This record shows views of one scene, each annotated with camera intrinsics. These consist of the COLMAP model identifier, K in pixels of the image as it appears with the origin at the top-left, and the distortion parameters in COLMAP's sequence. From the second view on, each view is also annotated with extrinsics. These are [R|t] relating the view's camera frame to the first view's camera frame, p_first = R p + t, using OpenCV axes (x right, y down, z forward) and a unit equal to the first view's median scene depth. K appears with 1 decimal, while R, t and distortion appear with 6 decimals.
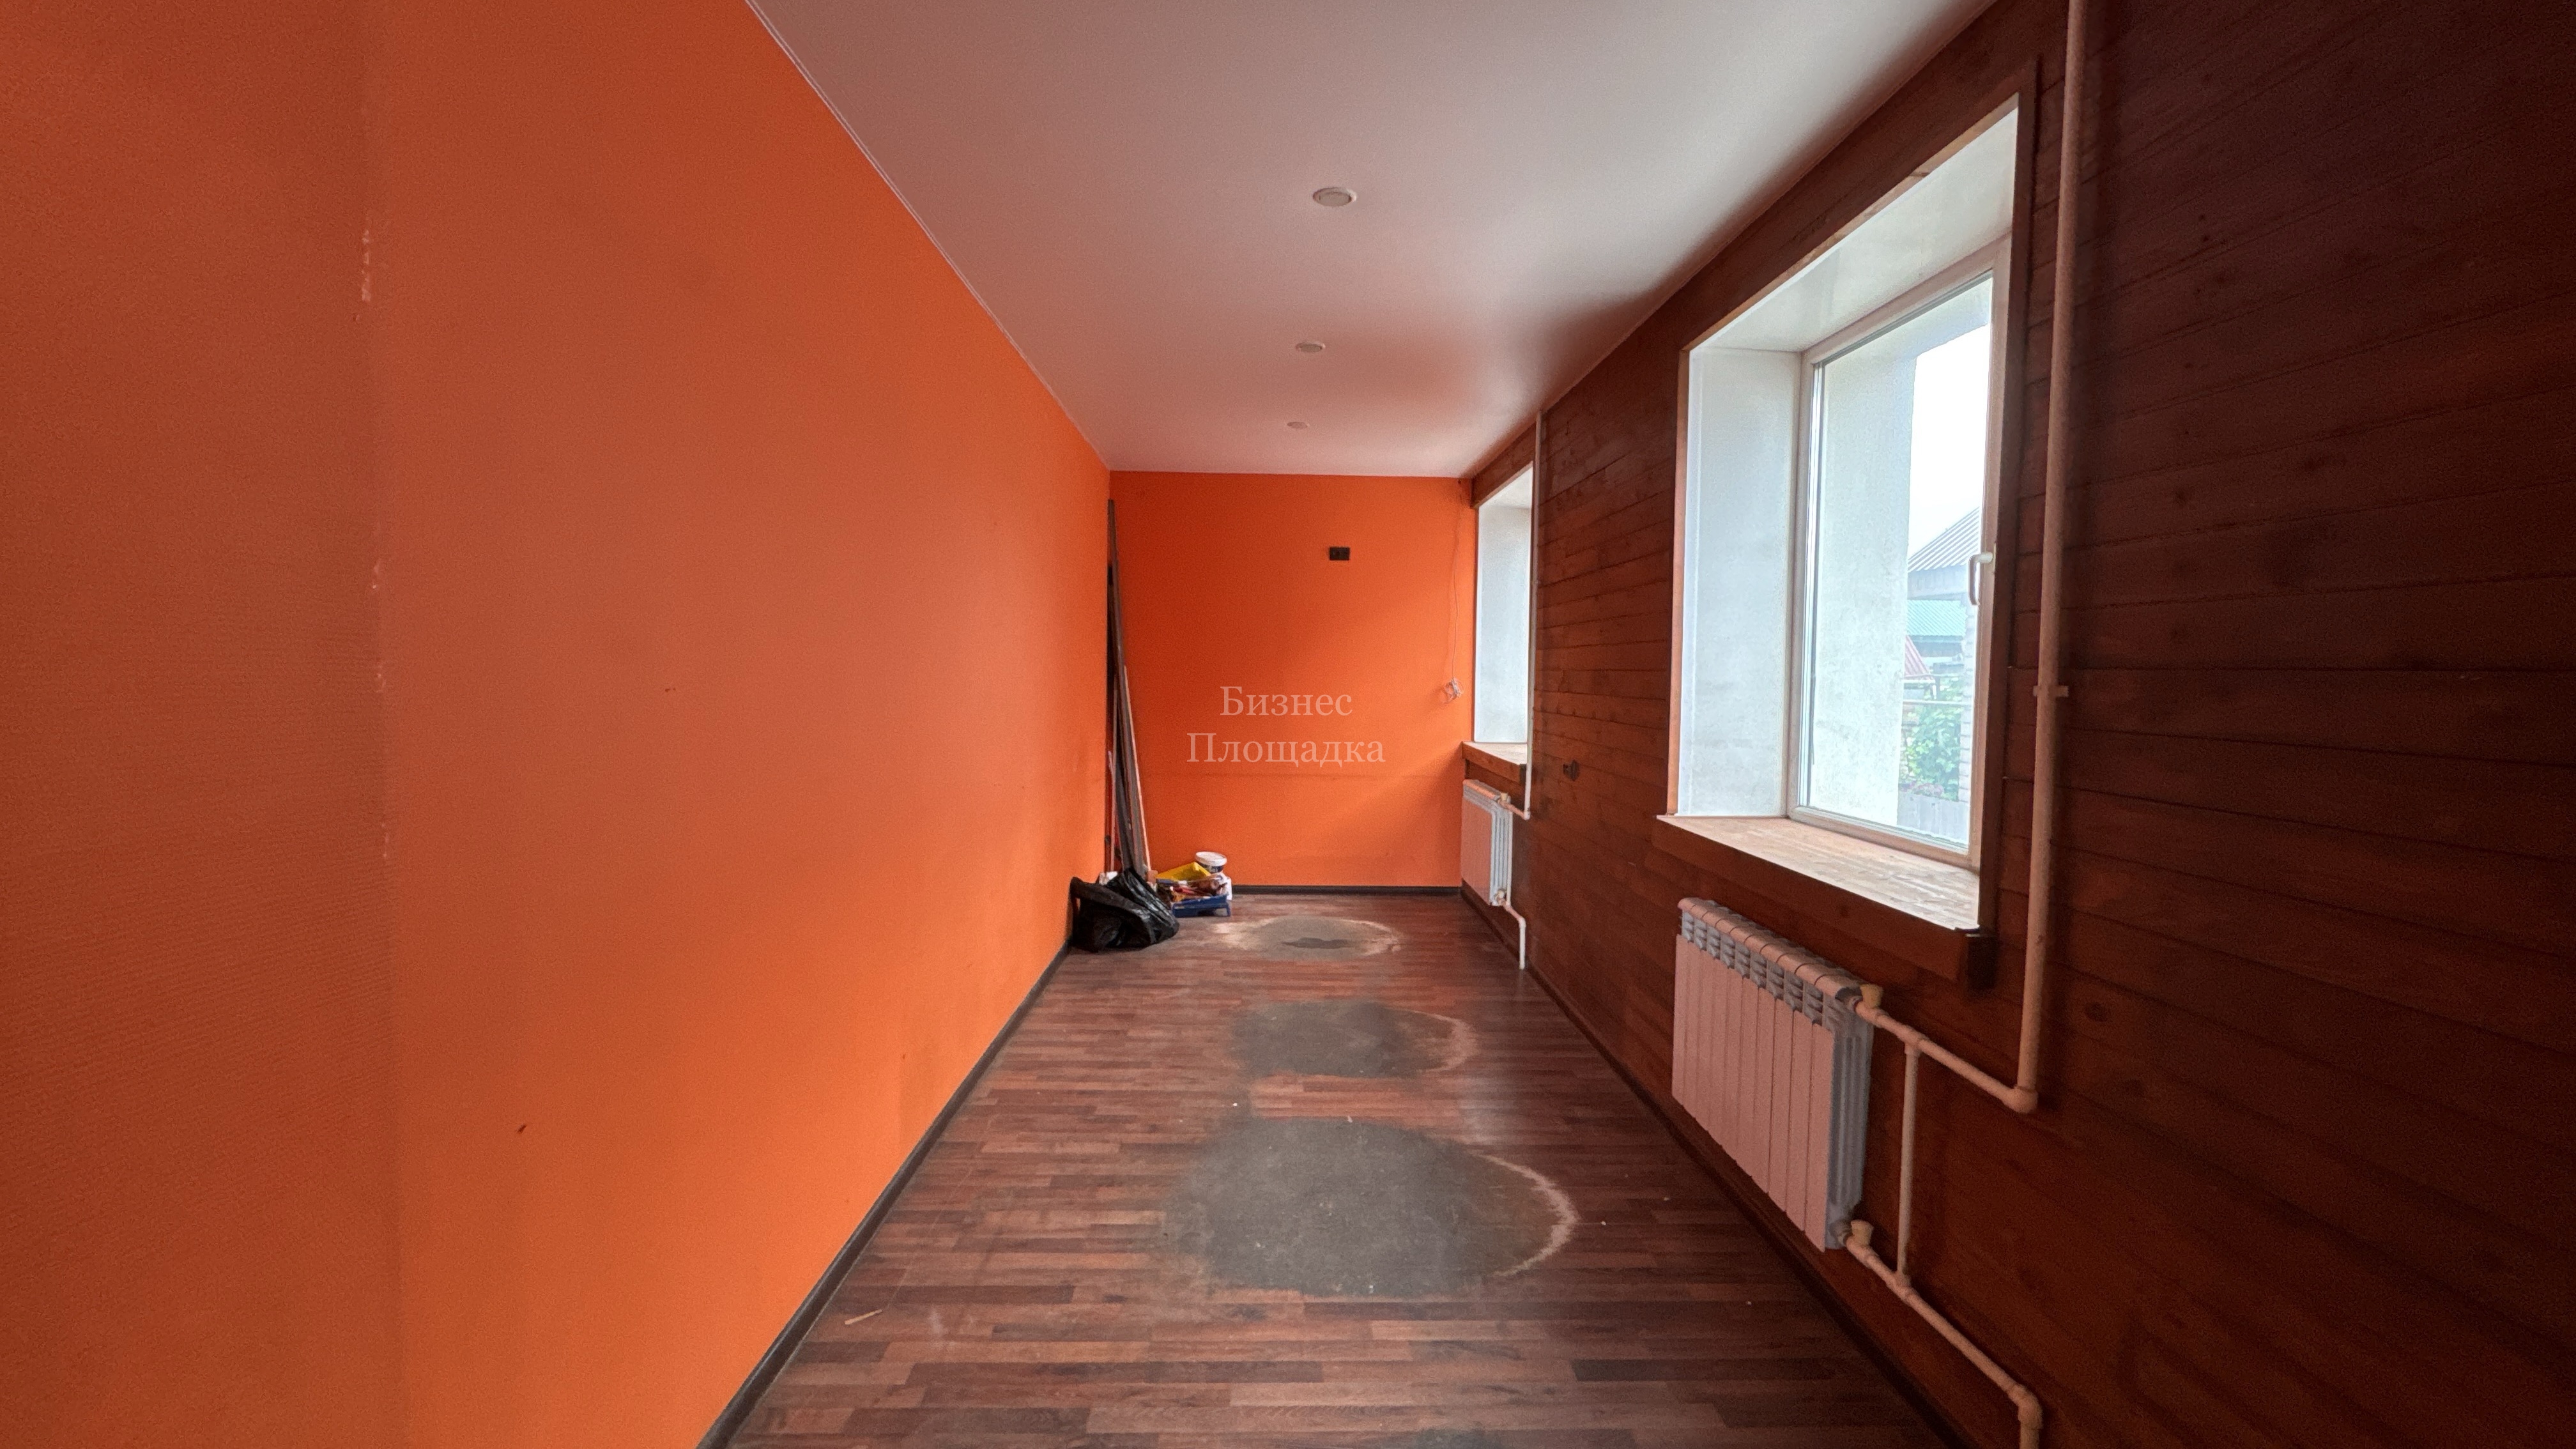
lens RADIAL K [[1033.5, 0, 1288.0], [0, 1033.5, 724.5], [0, 0, 1]] dist [0.007239, -0.000177]
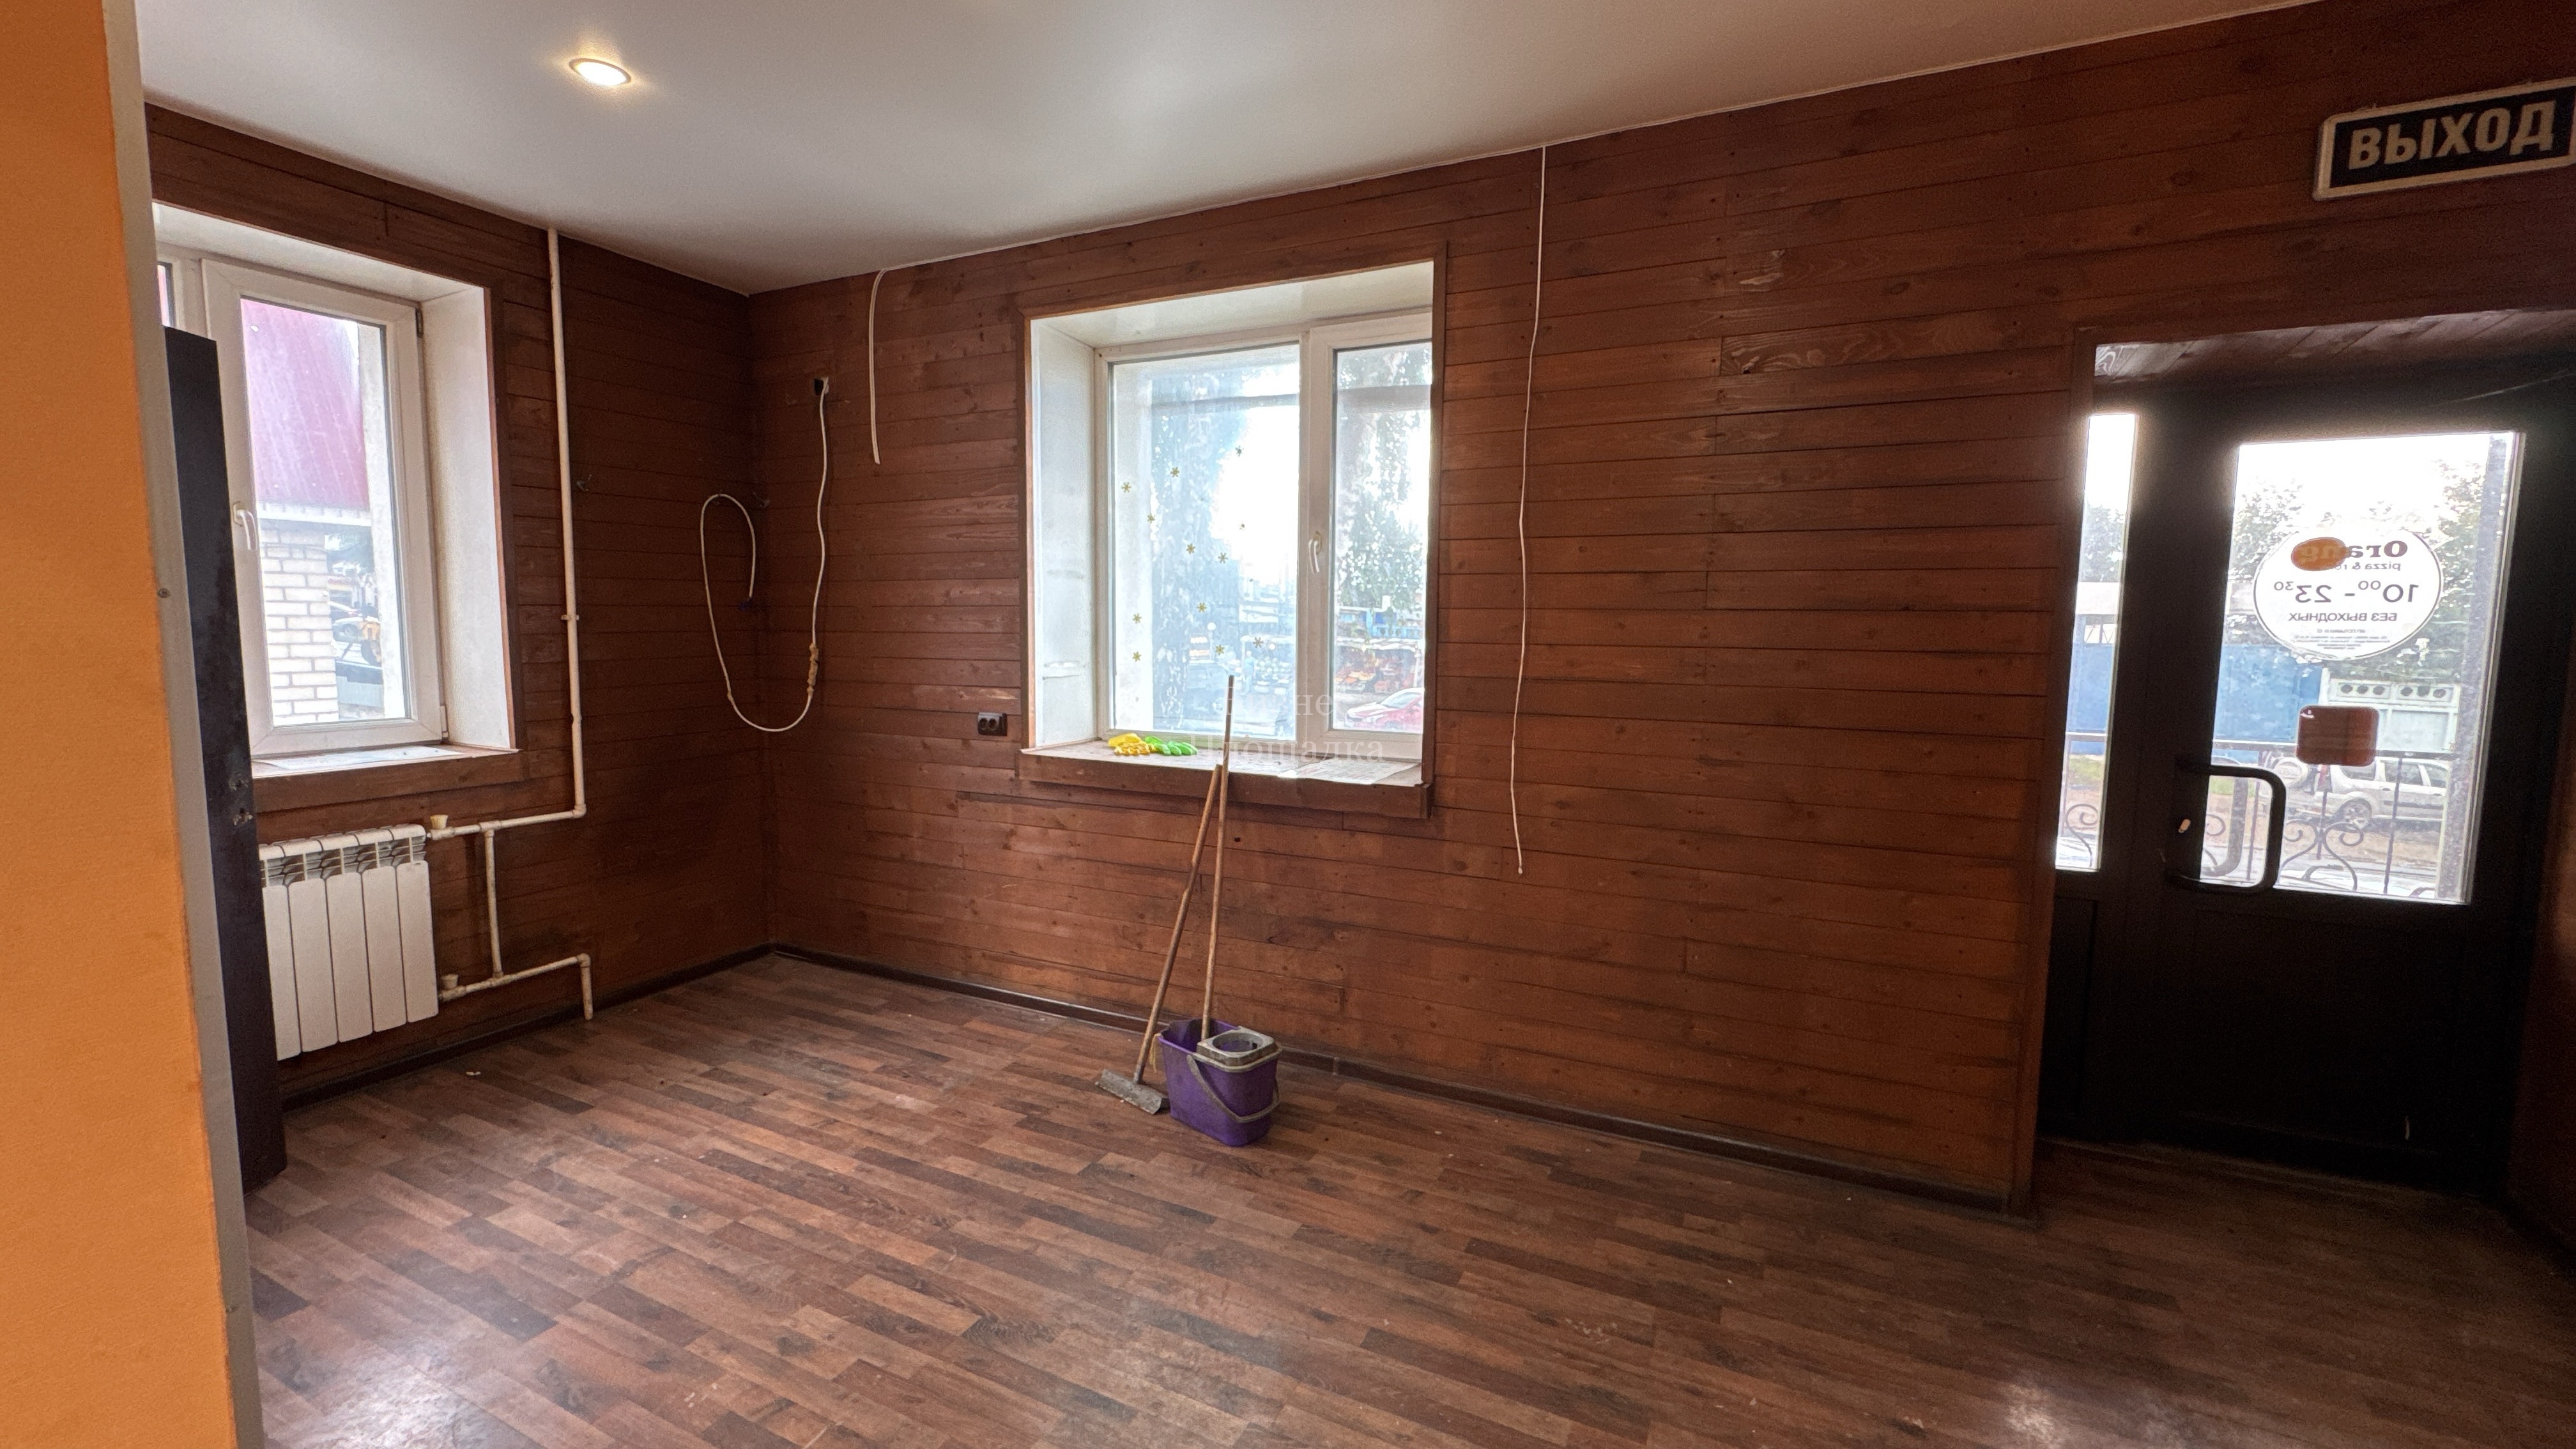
lens RADIAL K [[1033.5, 0, 1288.0], [0, 1033.5, 724.5], [0, 0, 1]] dist [0.007239, -0.000177]
pose [[-0.891645, -0.064129, 0.448170, -1.150906], [0.006181, 0.988100, 0.153687, -0.088604], [-0.452693, 0.139804, -0.880638, 1.729559]]
